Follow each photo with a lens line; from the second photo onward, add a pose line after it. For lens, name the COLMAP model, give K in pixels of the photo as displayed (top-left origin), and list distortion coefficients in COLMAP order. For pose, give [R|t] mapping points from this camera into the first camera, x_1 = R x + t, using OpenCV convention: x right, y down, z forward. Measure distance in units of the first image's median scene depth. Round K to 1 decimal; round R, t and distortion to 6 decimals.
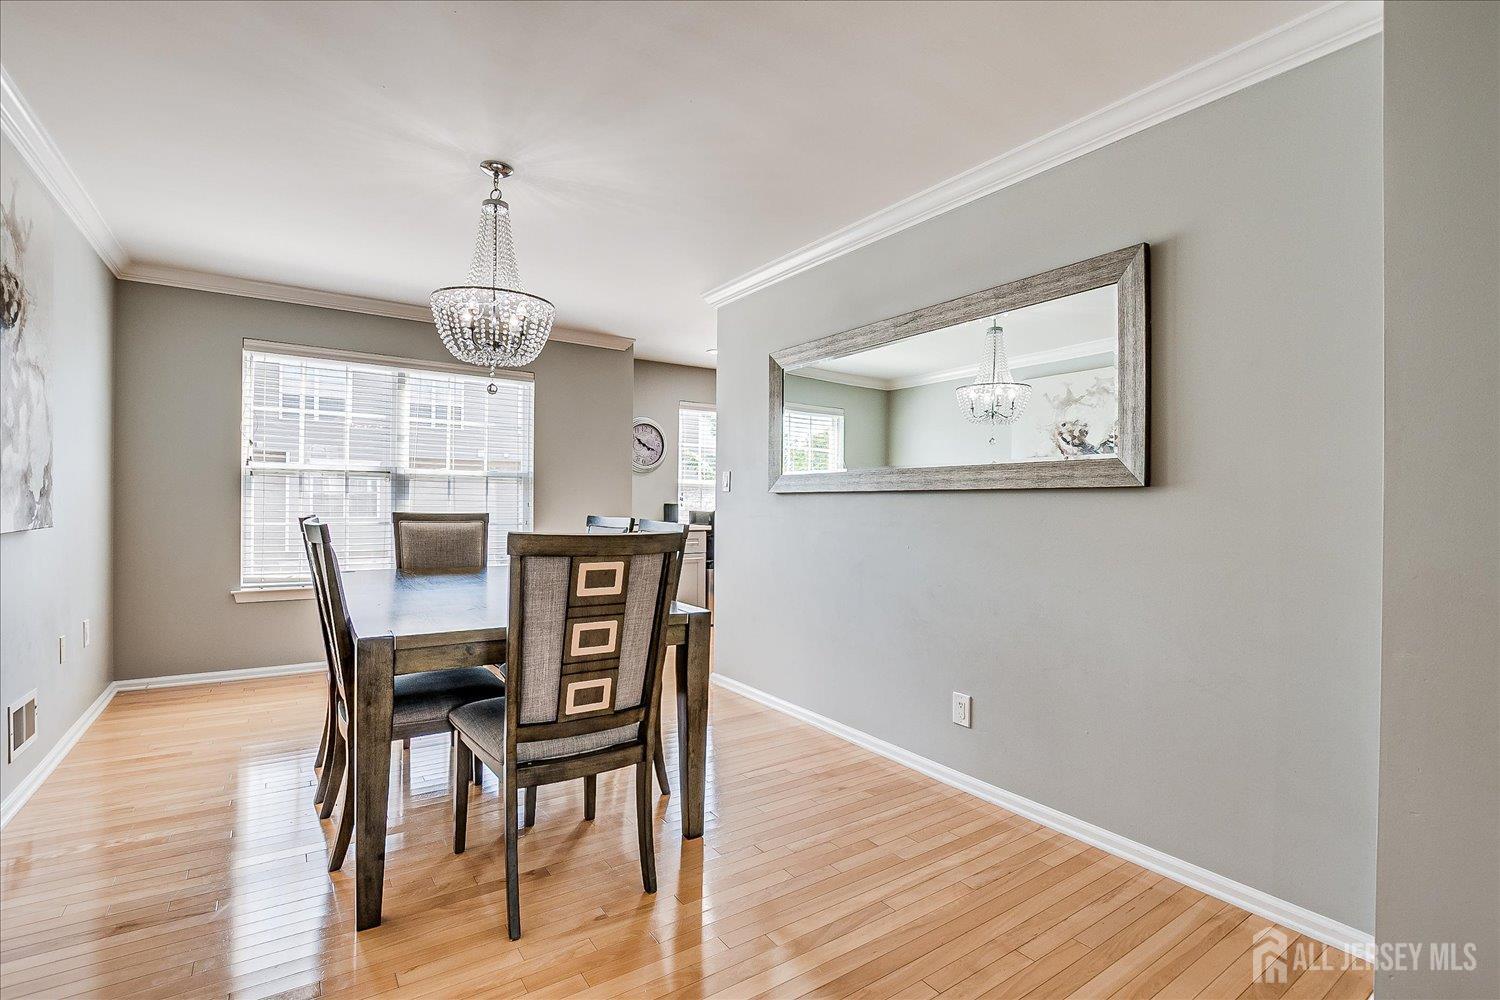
lens RADIAL K [[654.1, 0, 742.0], [0, 654.1, 503.9], [0, 0, 1]] dist [-0.022097, 0.000770]
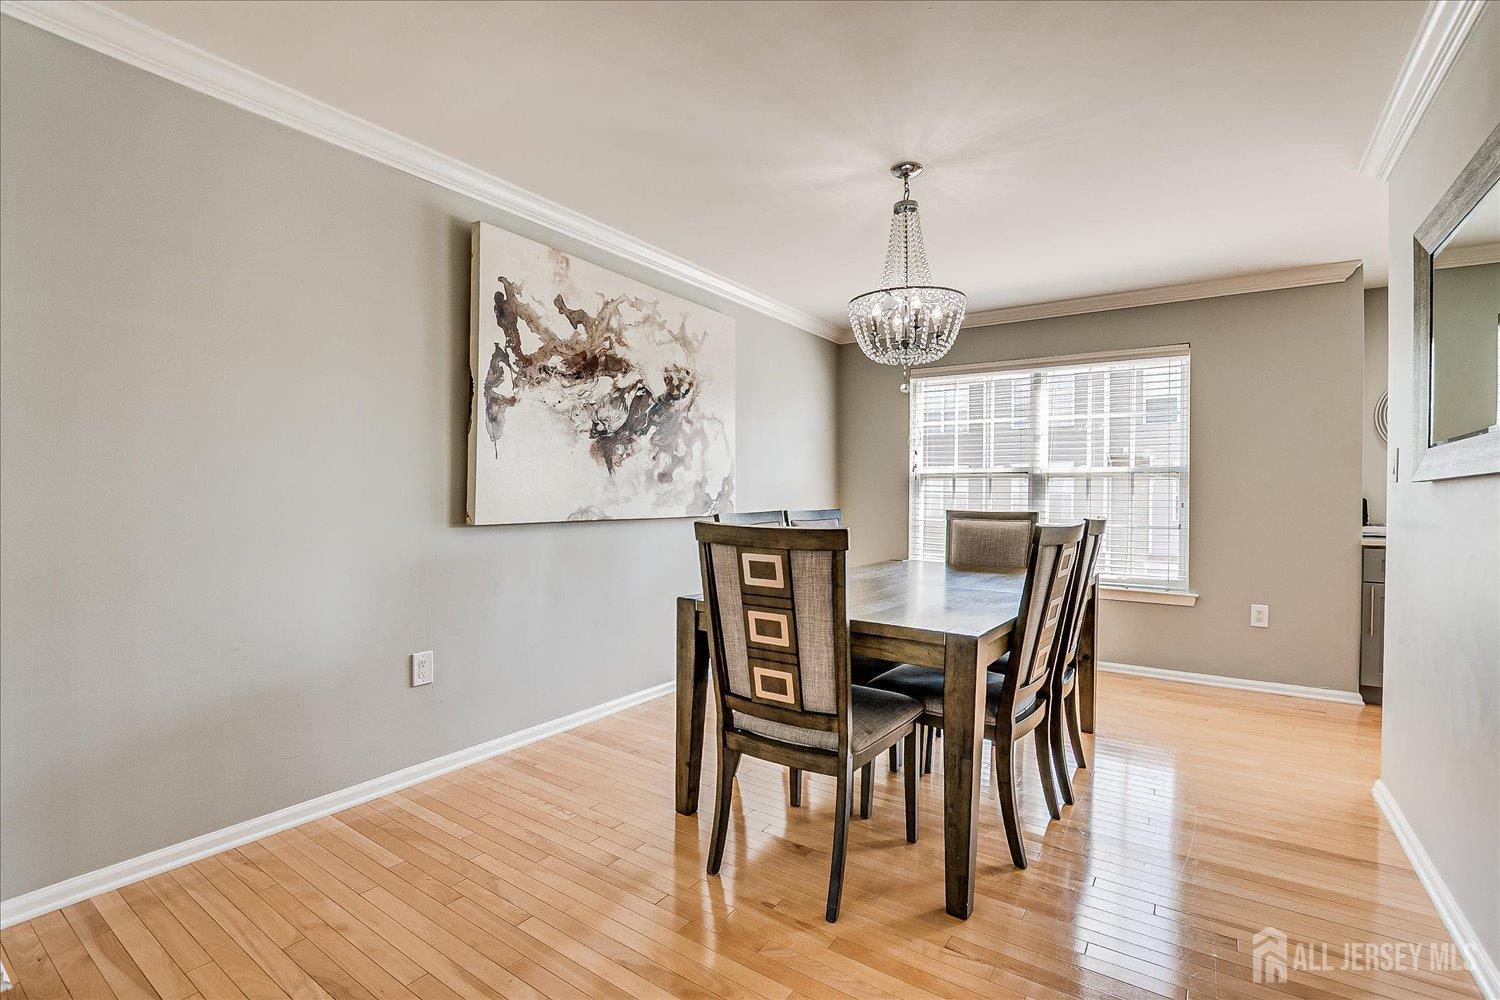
lens RADIAL K [[654.1, 0, 742.0], [0, 654.1, 503.9], [0, 0, 1]] dist [-0.022097, 0.000770]
pose [[0.395242, 0.002303, -0.918574, 0.601553], [-0.005539, 0.999985, 0.000123, 0.009415], [0.918561, 0.005039, 0.395248, 0.481106]]
